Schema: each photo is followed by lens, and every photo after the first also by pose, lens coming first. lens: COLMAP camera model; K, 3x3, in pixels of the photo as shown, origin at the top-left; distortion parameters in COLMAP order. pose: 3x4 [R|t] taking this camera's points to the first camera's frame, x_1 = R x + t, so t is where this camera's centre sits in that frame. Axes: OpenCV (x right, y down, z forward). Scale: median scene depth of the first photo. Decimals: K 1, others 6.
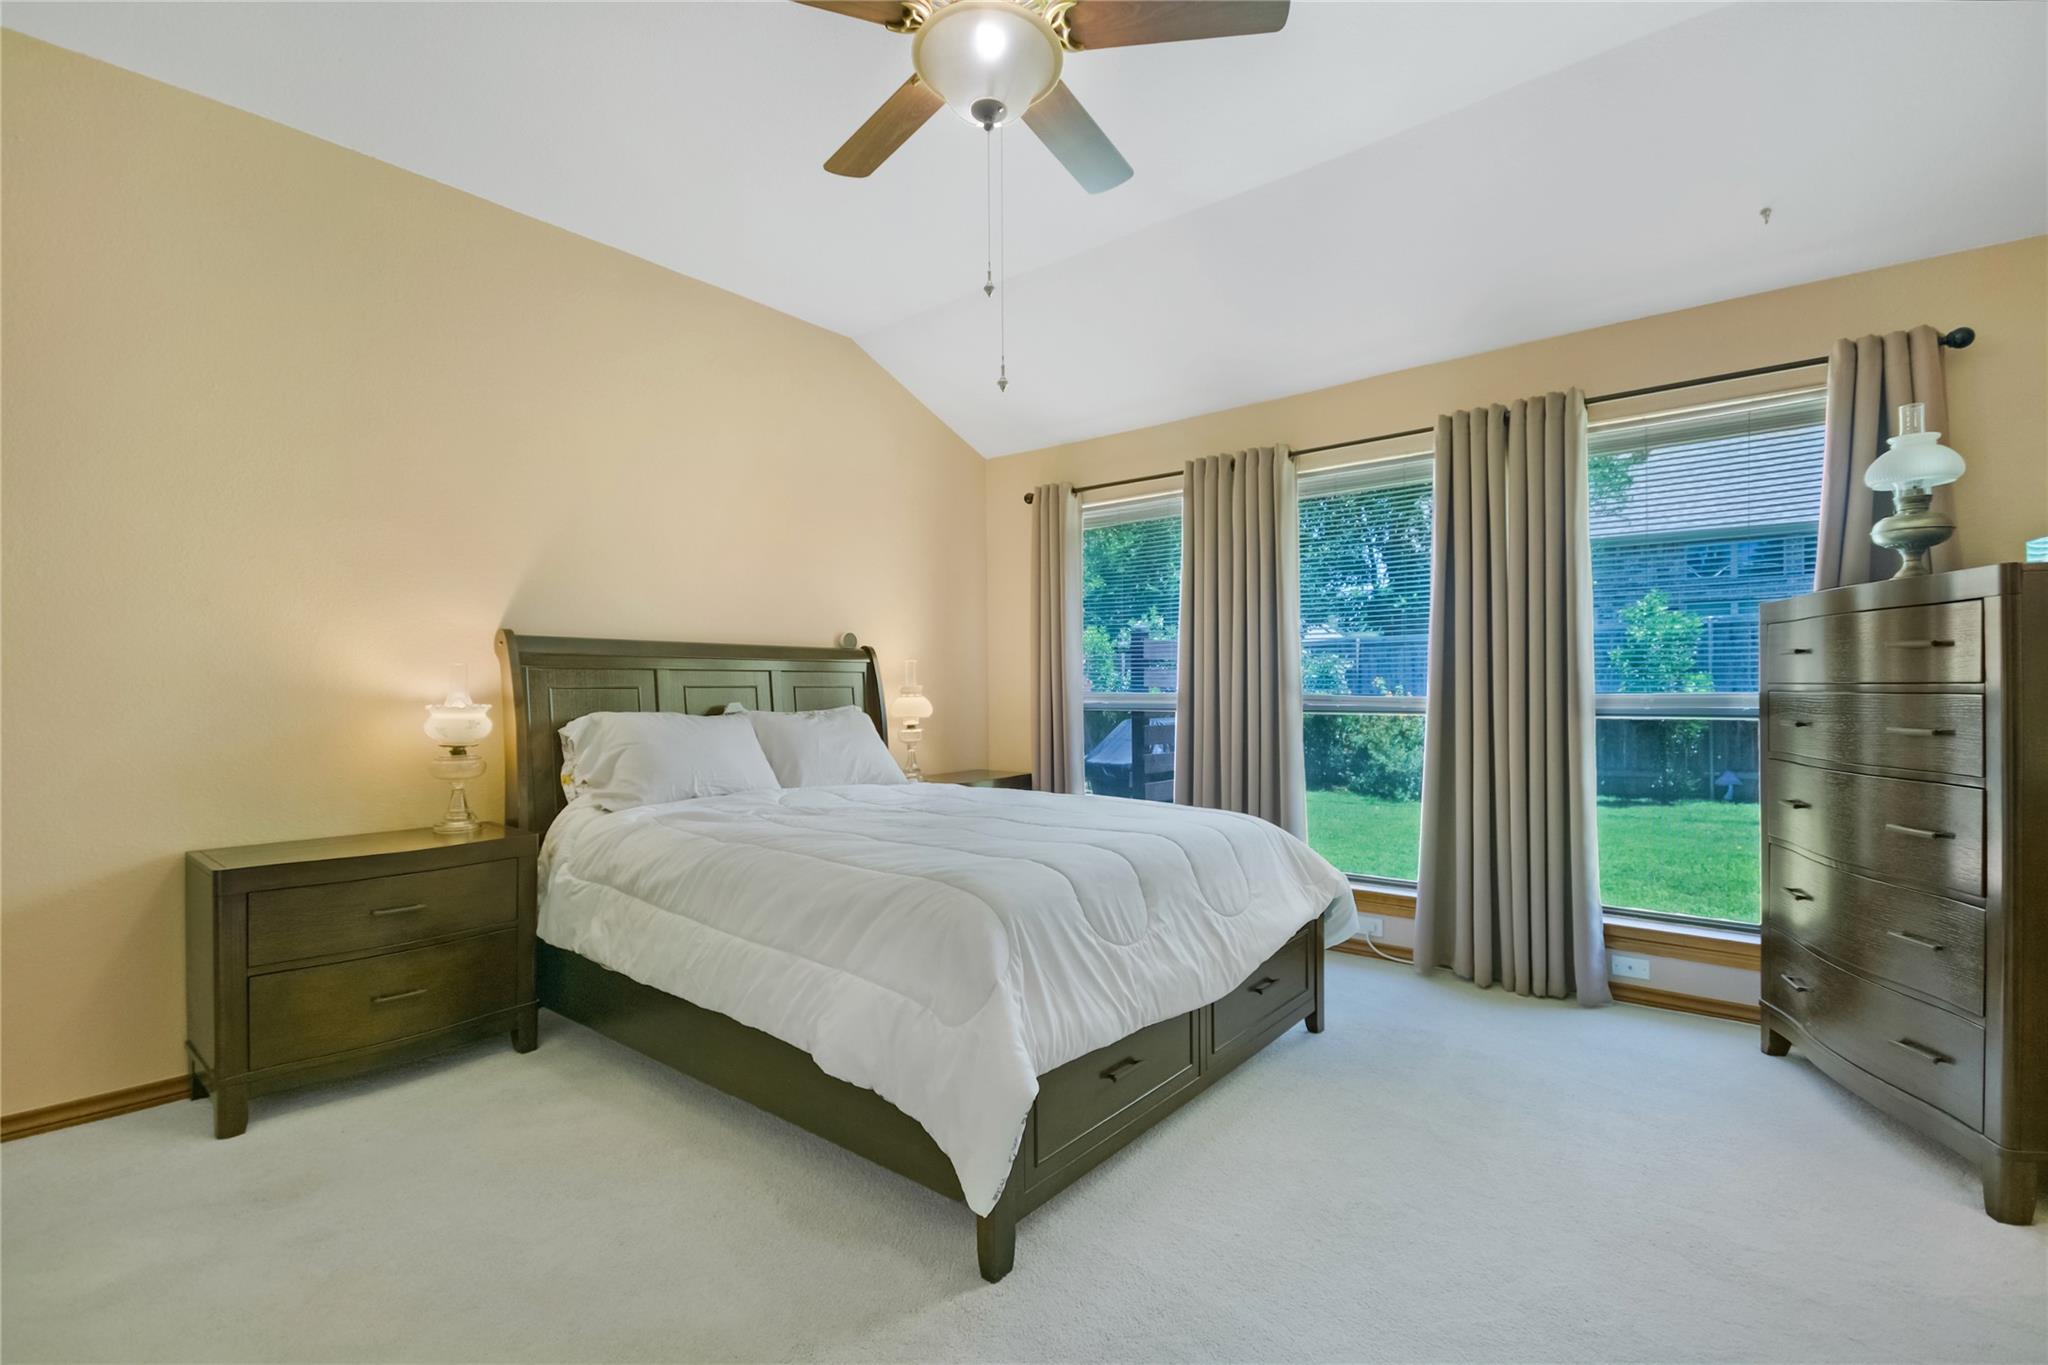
lens RADIAL K [[919.3, 0, 1043.6], [0, 919.3, 685.1], [0, 0, 1]] dist [0.000051, -0.001557]
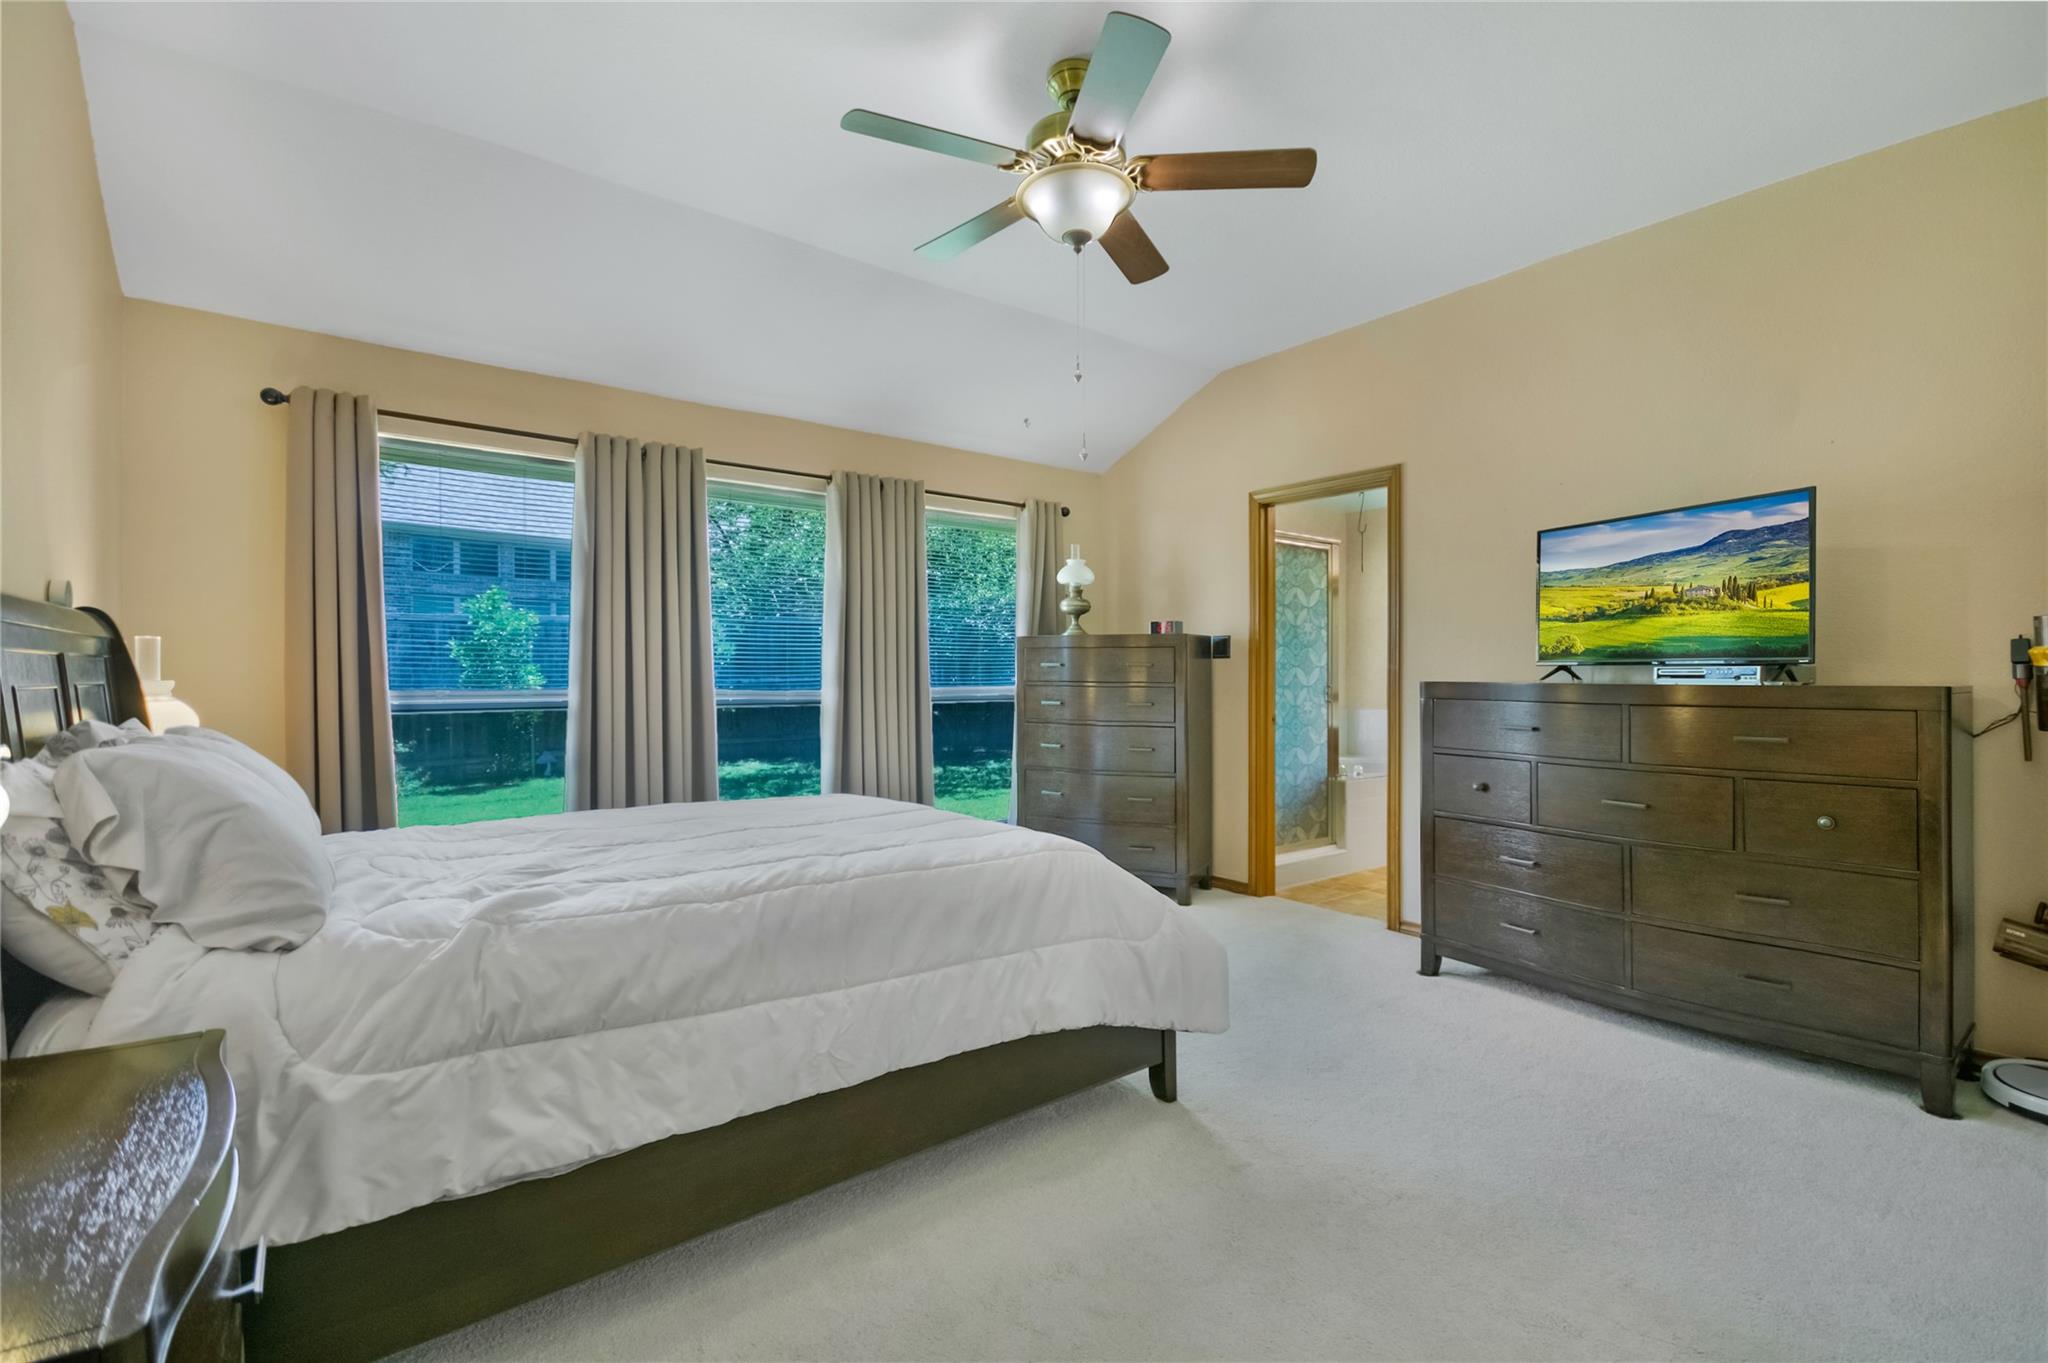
lens RADIAL K [[919.3, 0, 1042.6], [0, 919.3, 682.8], [0, 0, 1]] dist [0.000051, -0.001557]
pose [[0.226941, -0.004600, 0.973898, -0.856024], [-0.006404, 0.999960, 0.006215, -0.009028], [-0.973888, -0.007647, 0.226902, 0.498624]]
